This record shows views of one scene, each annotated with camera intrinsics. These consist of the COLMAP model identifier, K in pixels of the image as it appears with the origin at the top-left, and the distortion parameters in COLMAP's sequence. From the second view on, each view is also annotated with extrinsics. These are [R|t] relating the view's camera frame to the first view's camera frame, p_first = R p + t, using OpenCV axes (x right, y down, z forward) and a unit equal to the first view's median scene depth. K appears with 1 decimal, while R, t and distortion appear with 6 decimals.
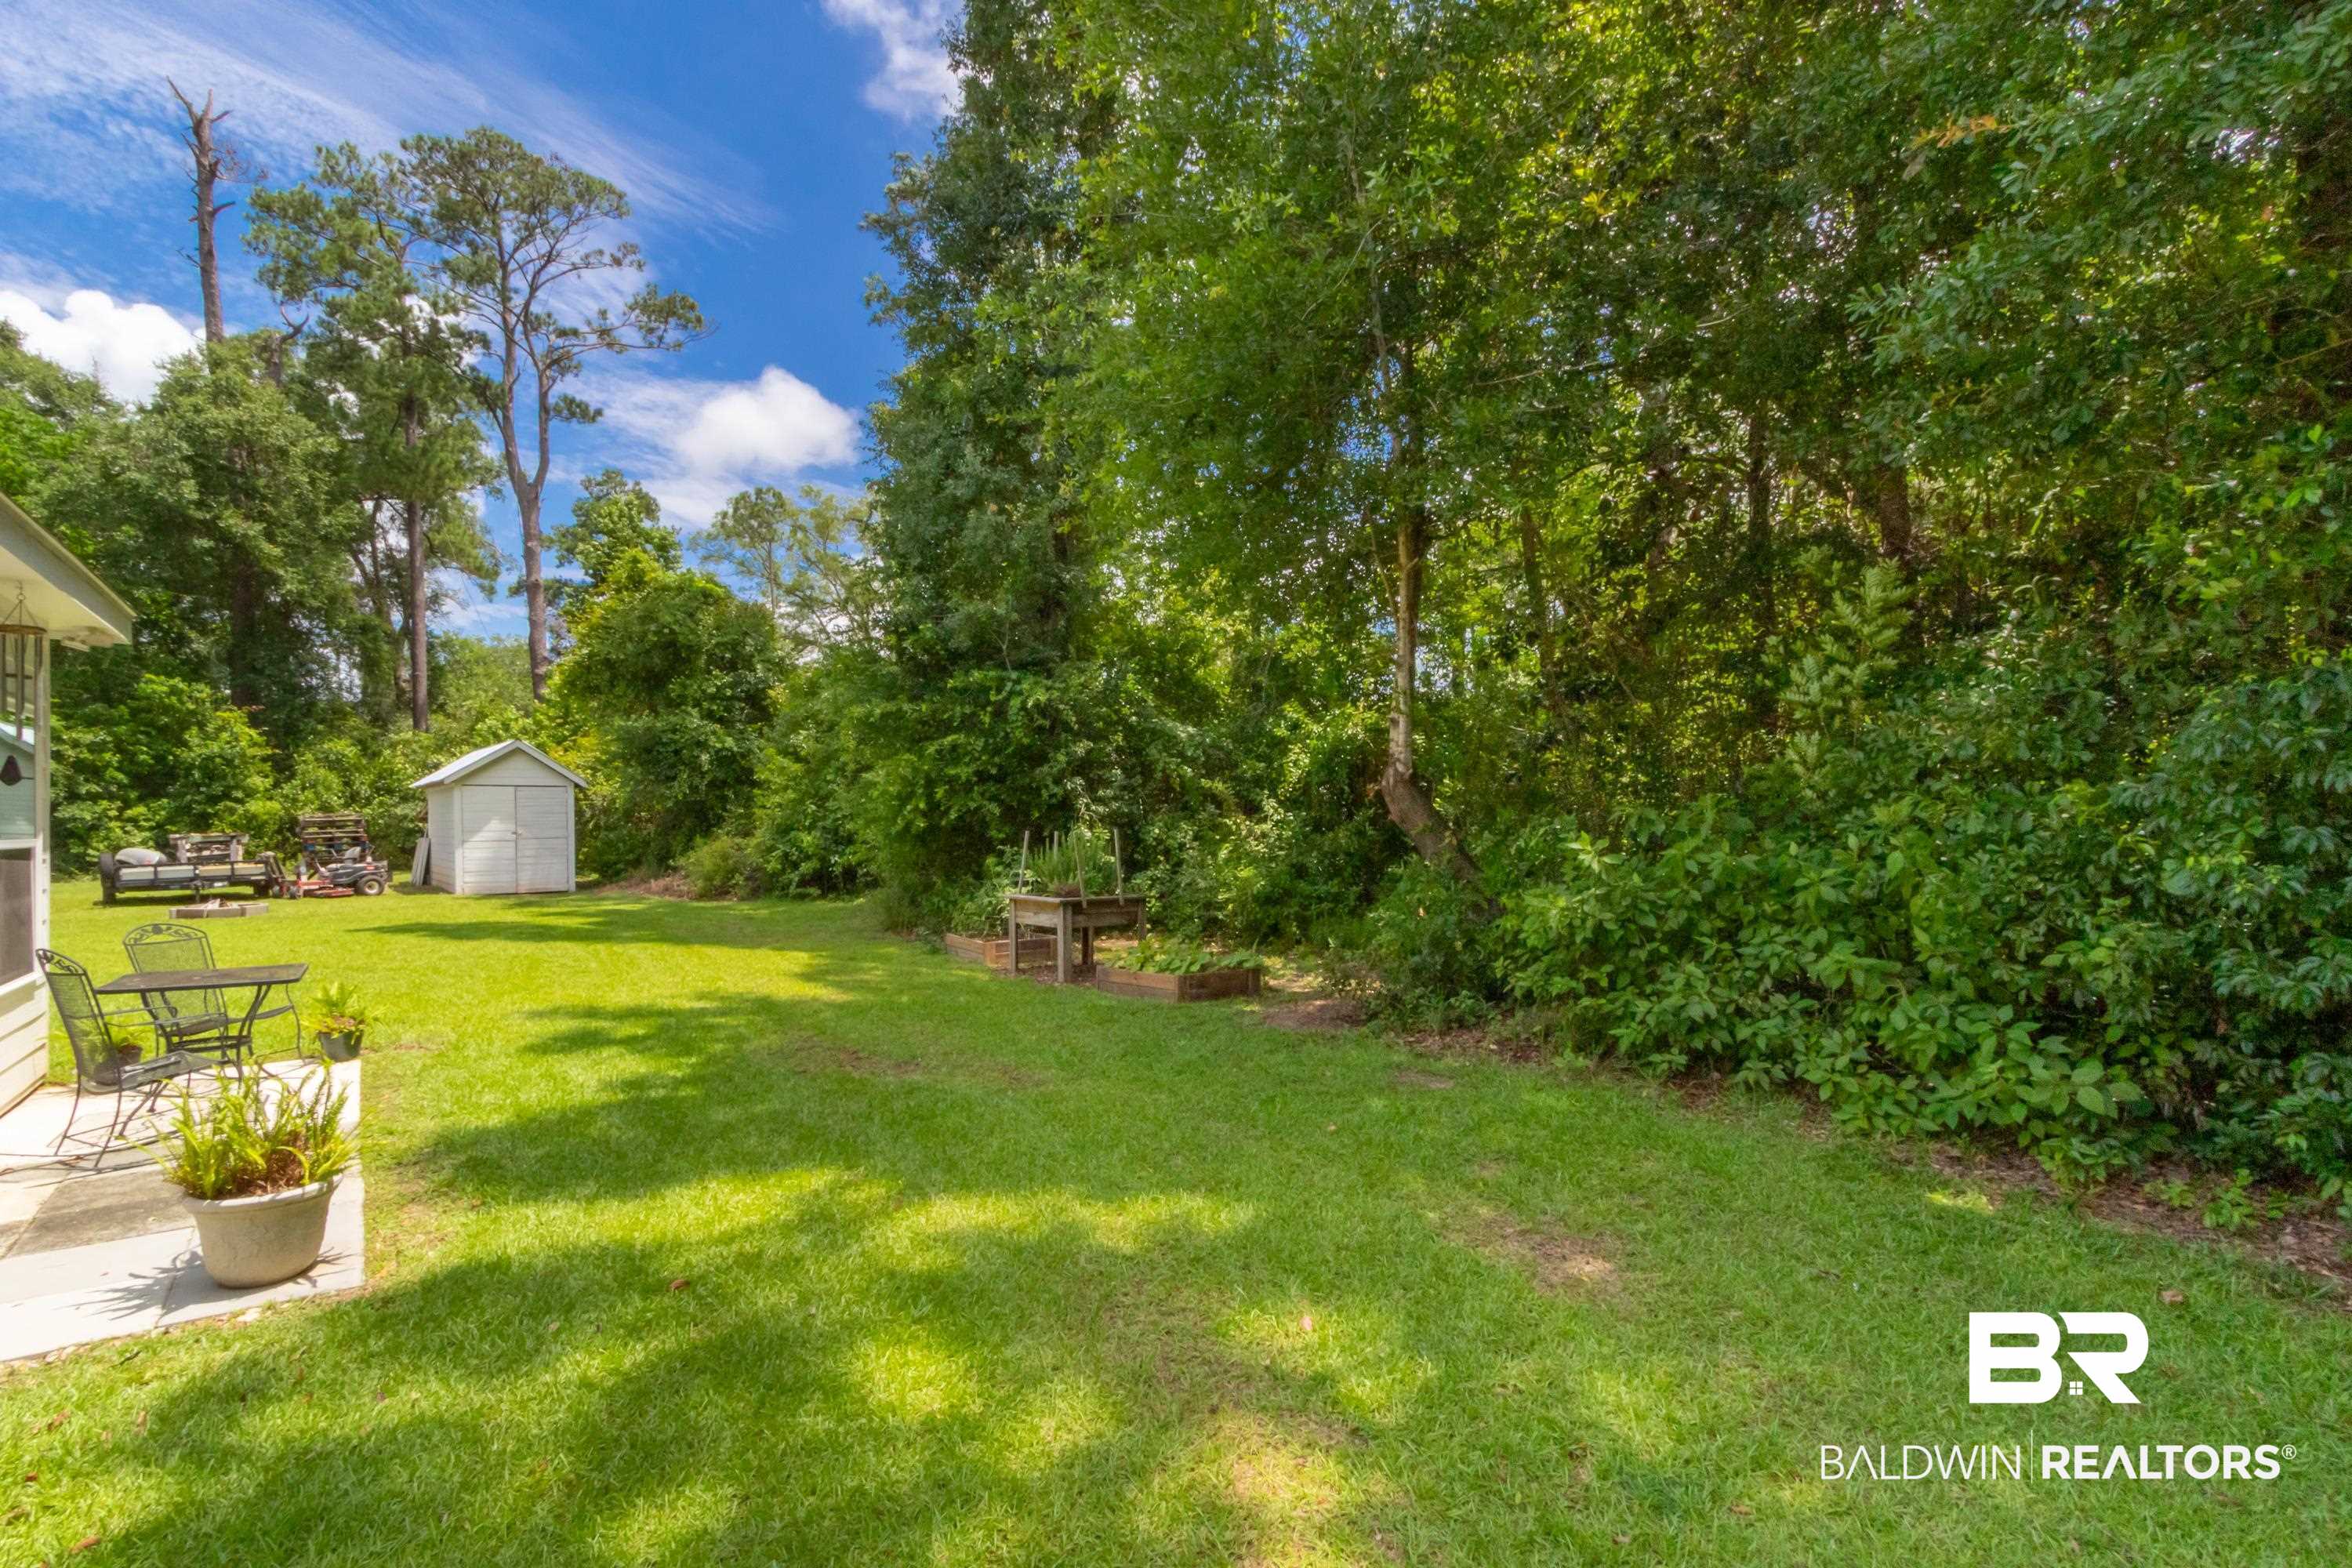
lens RADIAL K [[1113.8, 0, 1162.8], [0, 1113.8, 823.6], [0, 0, 1]] dist [-0.001336, 0.001573]
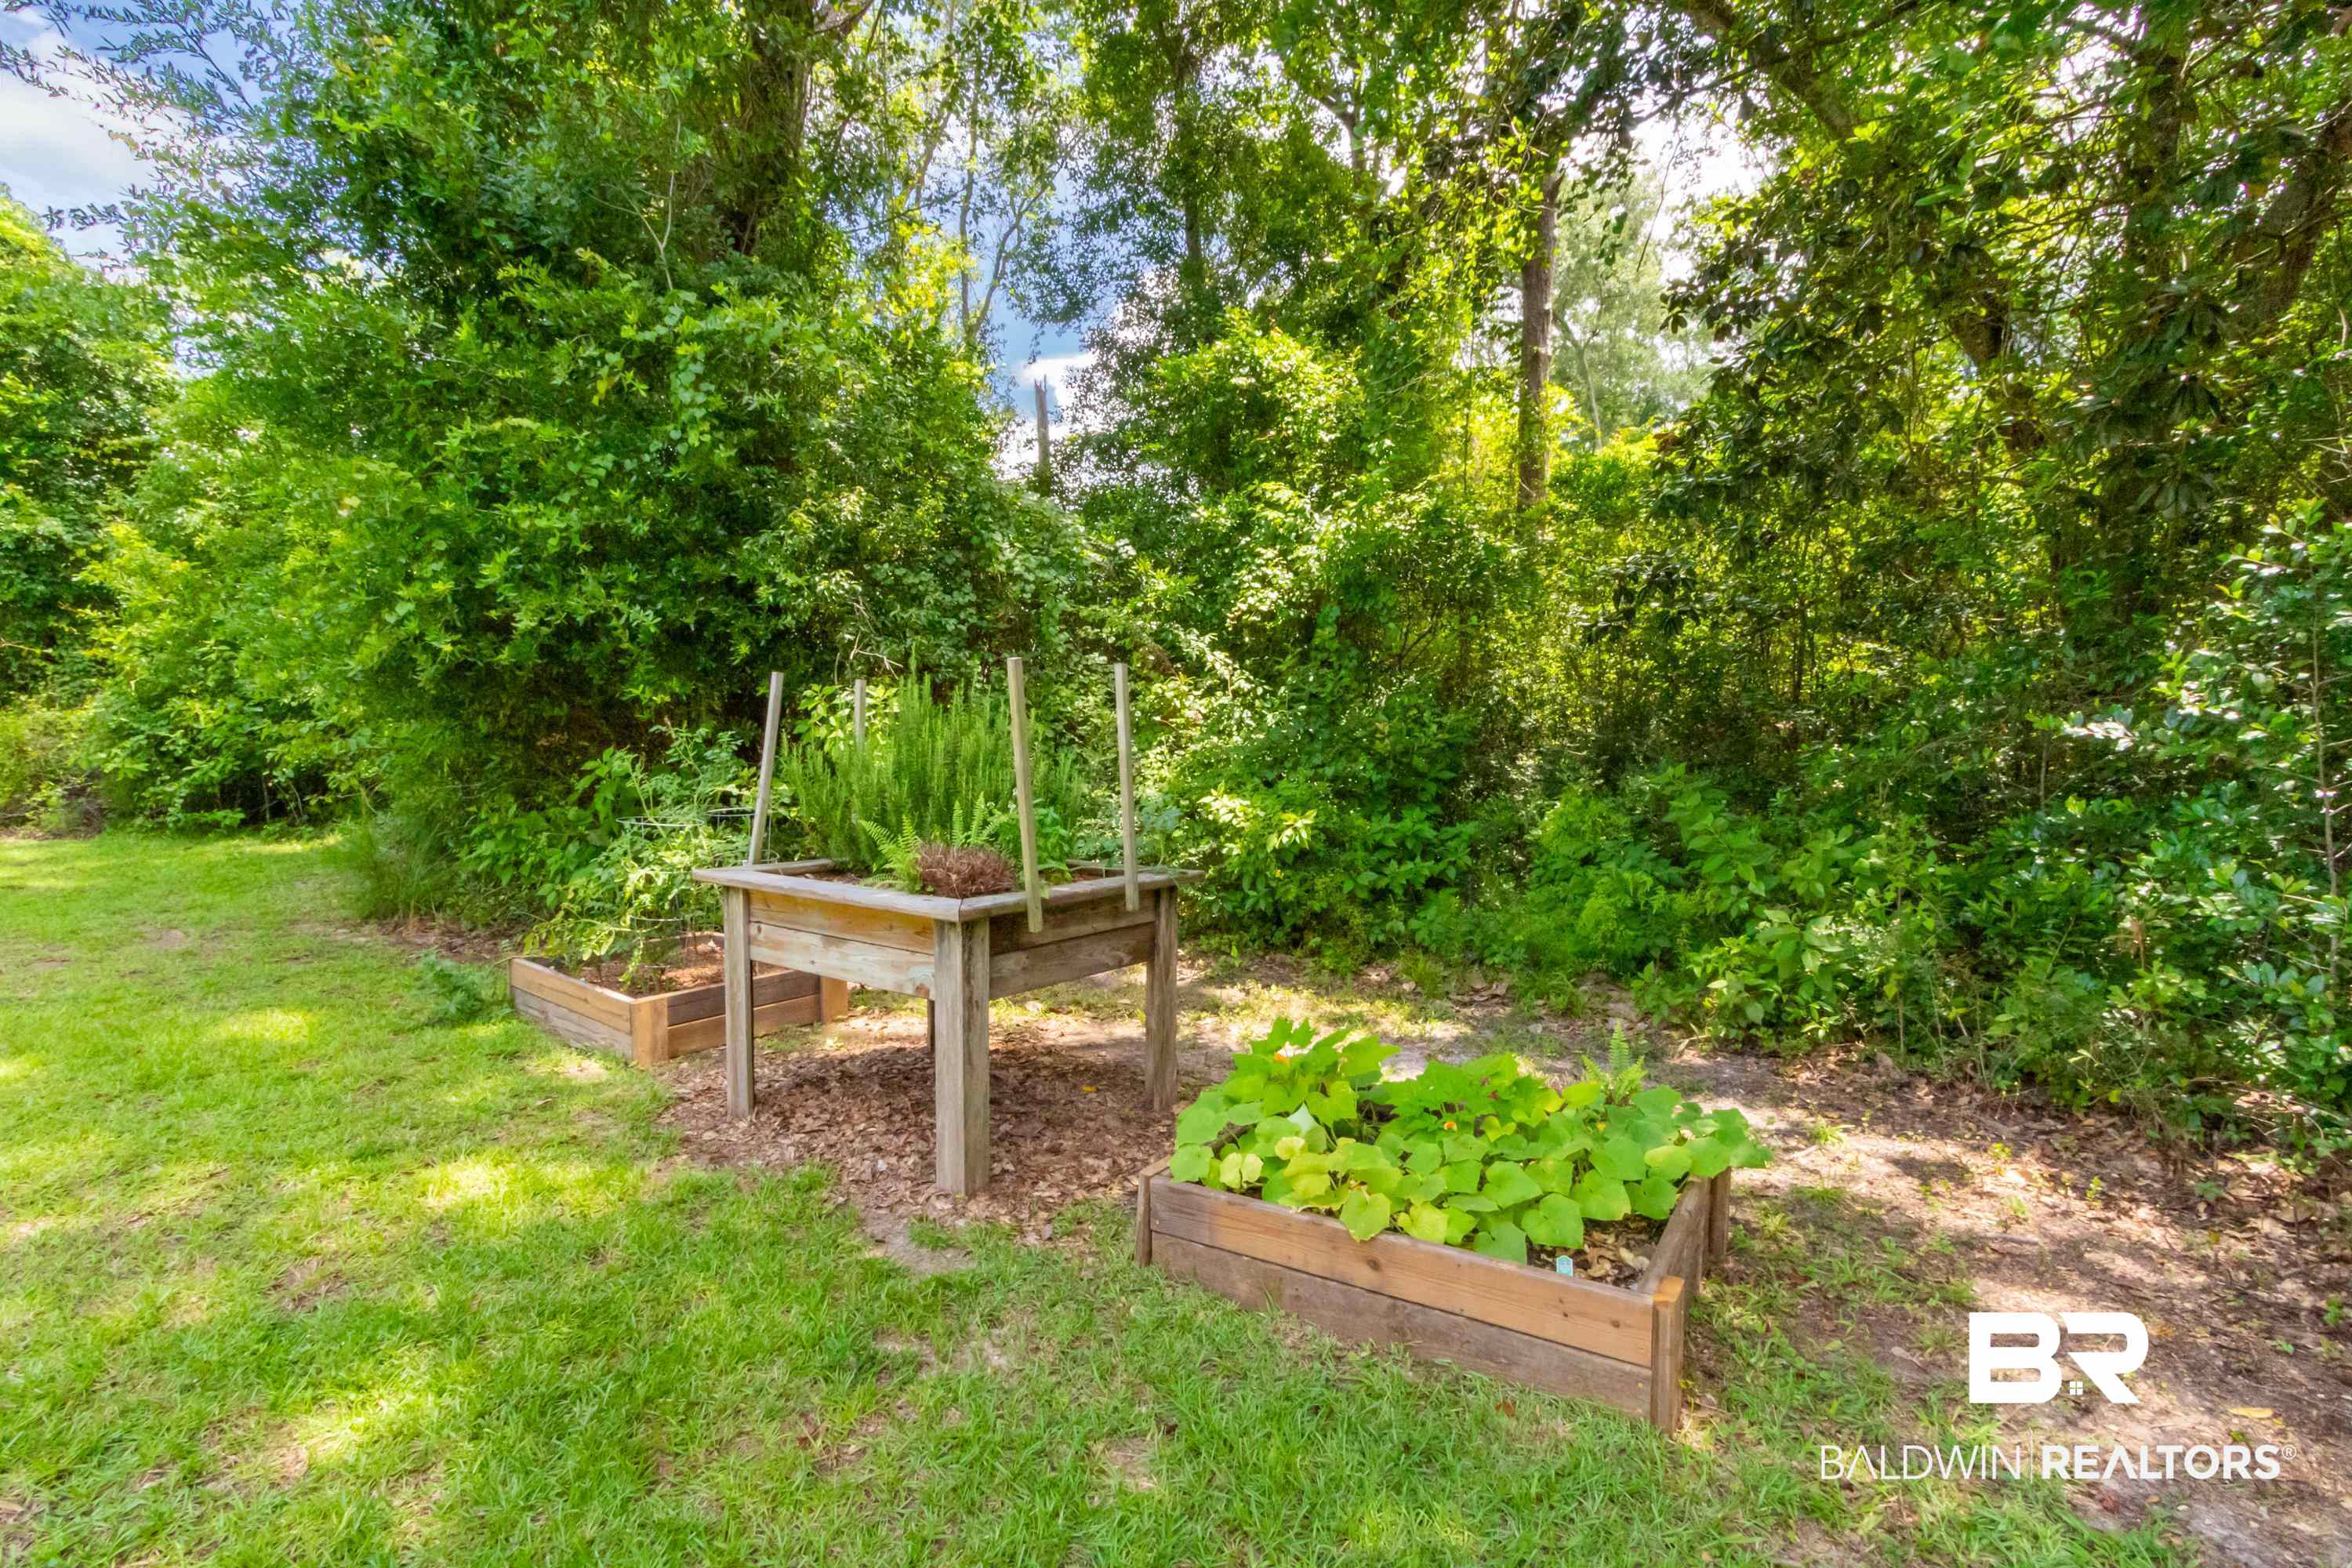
lens RADIAL K [[1113.8, 0, 1107.0], [0, 1113.8, 819.3], [0, 0, 1]] dist [-0.001336, 0.001573]
pose [[0.960722, -0.001239, 0.277509, -0.059107], [-0.020892, 0.996829, 0.076779, 0.011774], [-0.276724, -0.079561, 0.957650, 0.331579]]
